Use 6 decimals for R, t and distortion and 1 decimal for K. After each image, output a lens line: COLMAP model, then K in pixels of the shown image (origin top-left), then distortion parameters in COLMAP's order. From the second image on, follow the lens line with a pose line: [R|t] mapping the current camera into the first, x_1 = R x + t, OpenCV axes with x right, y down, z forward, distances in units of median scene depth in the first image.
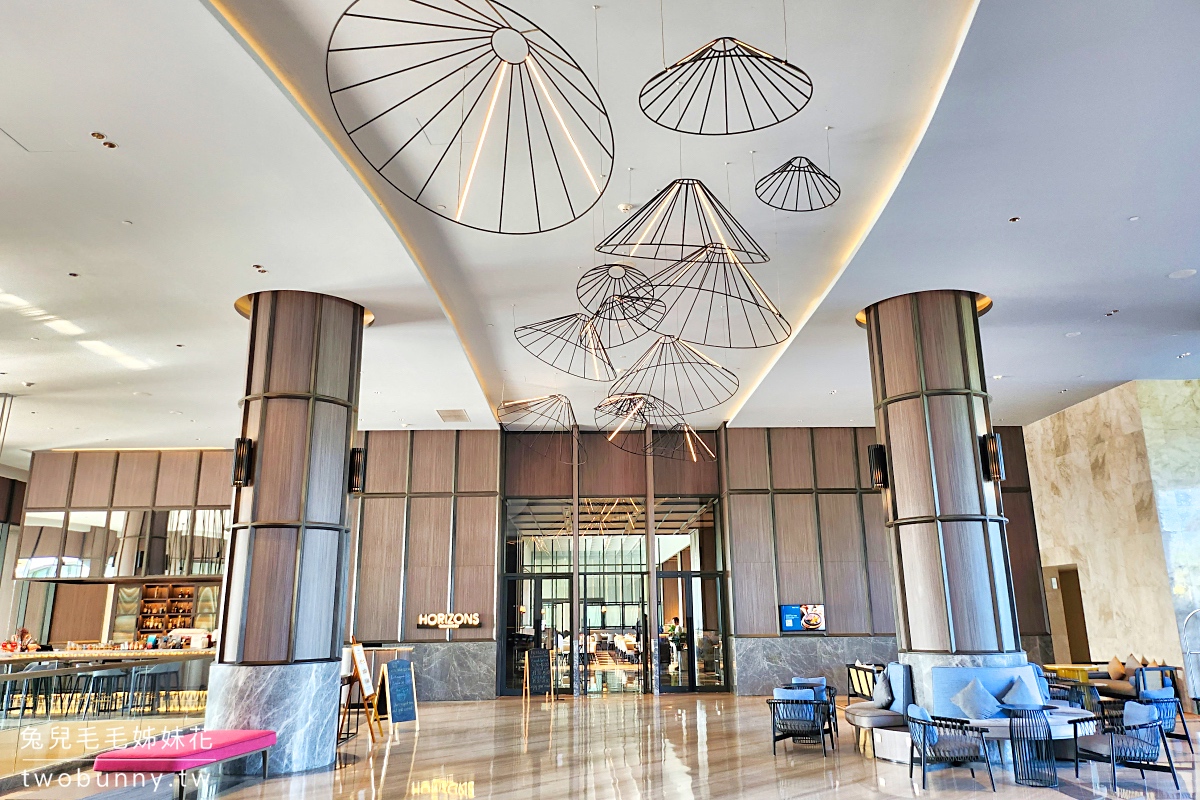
lens RADIAL K [[883.1, 0, 599.9], [0, 883.1, 360.3], [0, 0, 1]] dist [0.004049, 0.001455]
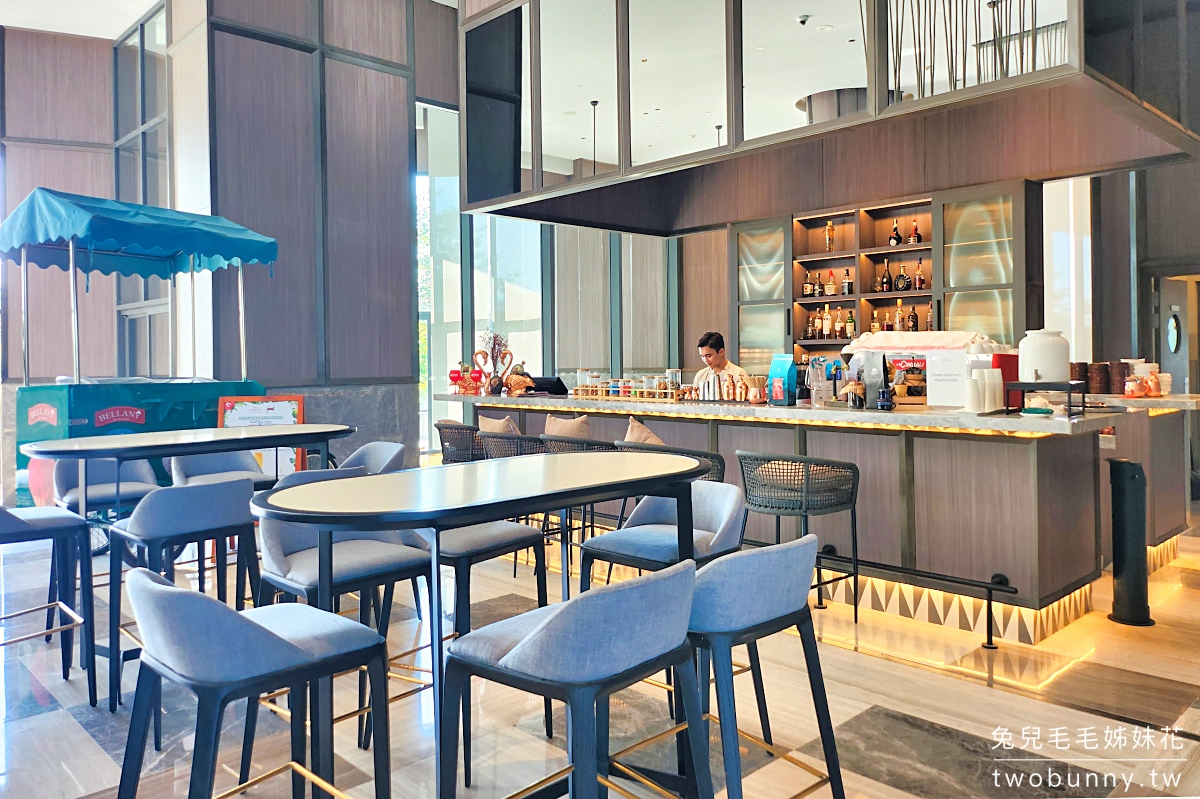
lens RADIAL K [[883.1, 0, 599.9], [0, 883.1, 359.8], [0, 0, 1]] dist [0.004049, 0.001455]
pose [[0.692373, 0.009588, -0.721476, -0.315709], [0.204070, 0.956484, 0.208550, 0.219616], [0.692081, -0.291626, 0.660287, 0.701259]]
